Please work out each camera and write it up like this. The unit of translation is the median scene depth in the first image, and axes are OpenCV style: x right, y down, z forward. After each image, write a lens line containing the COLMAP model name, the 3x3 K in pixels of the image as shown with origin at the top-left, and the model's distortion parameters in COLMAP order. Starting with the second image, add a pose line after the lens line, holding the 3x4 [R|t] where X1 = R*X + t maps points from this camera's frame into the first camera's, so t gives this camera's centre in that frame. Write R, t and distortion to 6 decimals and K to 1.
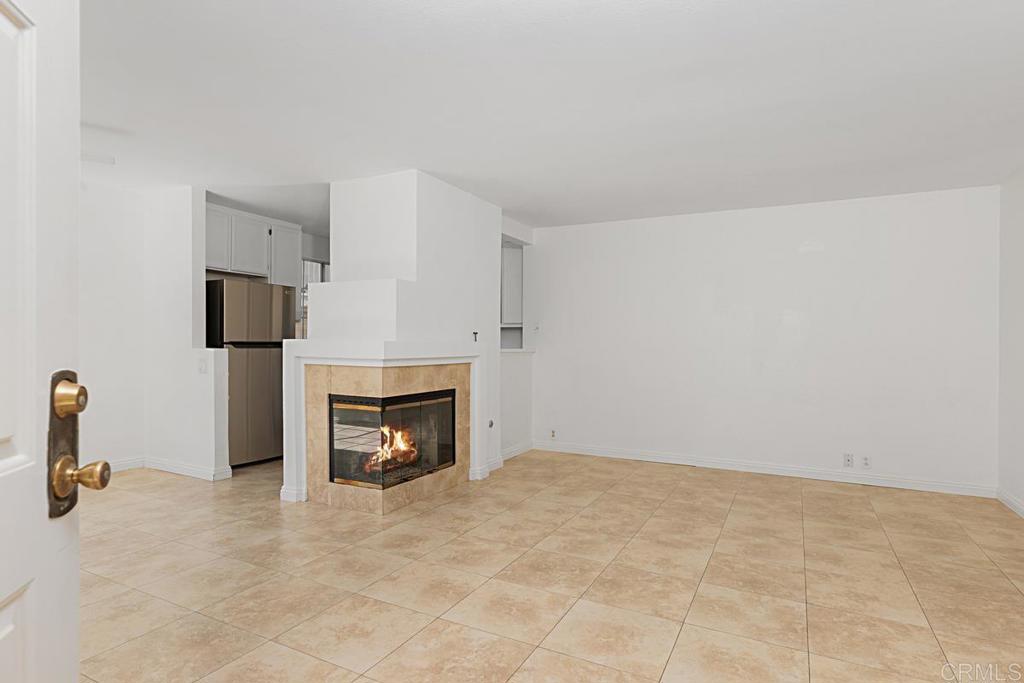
lens RADIAL K [[550.5, 0, 517.4], [0, 550.5, 349.3], [0, 0, 1]] dist [-0.002477, 0.000369]
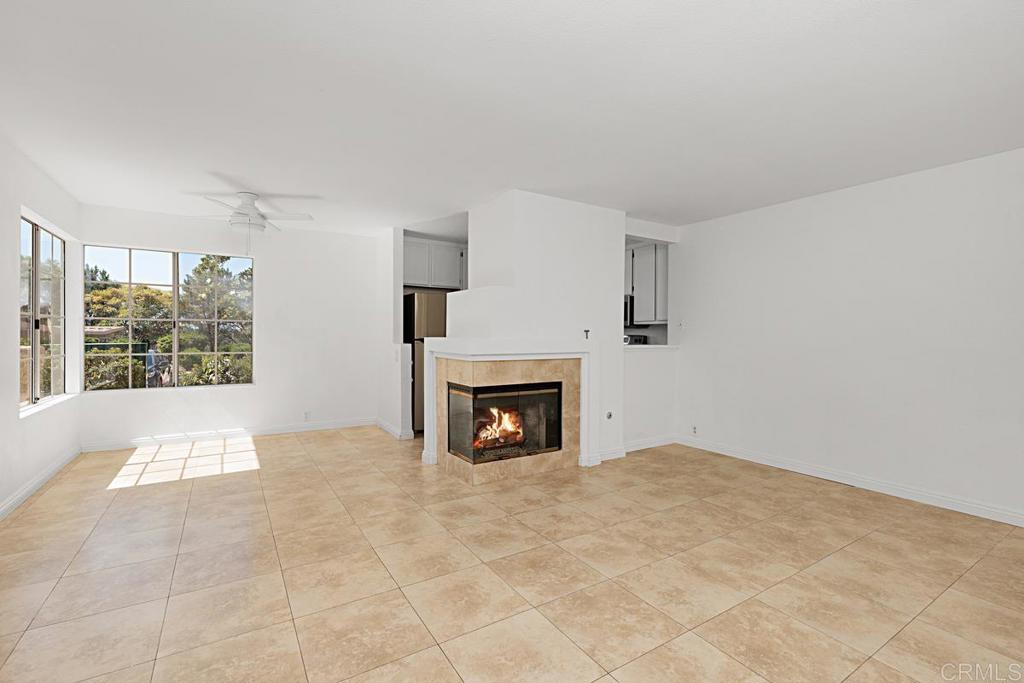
lens RADIAL K [[457.3, 0, 512.0], [0, 457.3, 339.3], [0, 0, 1]] dist [-0.000730, -0.000246]
pose [[0.864511, 0.001458, -0.502612, 0.300812], [-0.005489, 0.999964, -0.006540, -0.006926], [0.502584, 0.008413, 0.864487, 0.178699]]
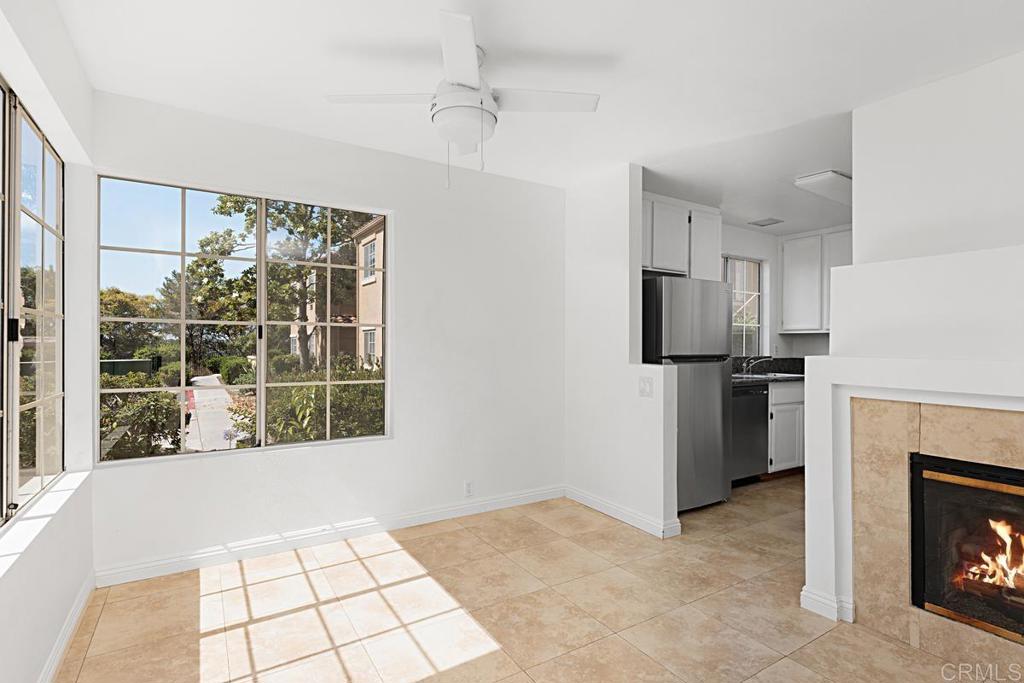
lens RADIAL K [[494.8, 0, 537.0], [0, 494.8, 351.5], [0, 0, 1]] dist [-0.027894, -0.000394]
pose [[0.880855, 0.001383, -0.473385, -0.434442], [-0.000530, 0.999998, 0.001936, -0.025080], [0.473386, -0.001454, 0.880854, 0.356955]]
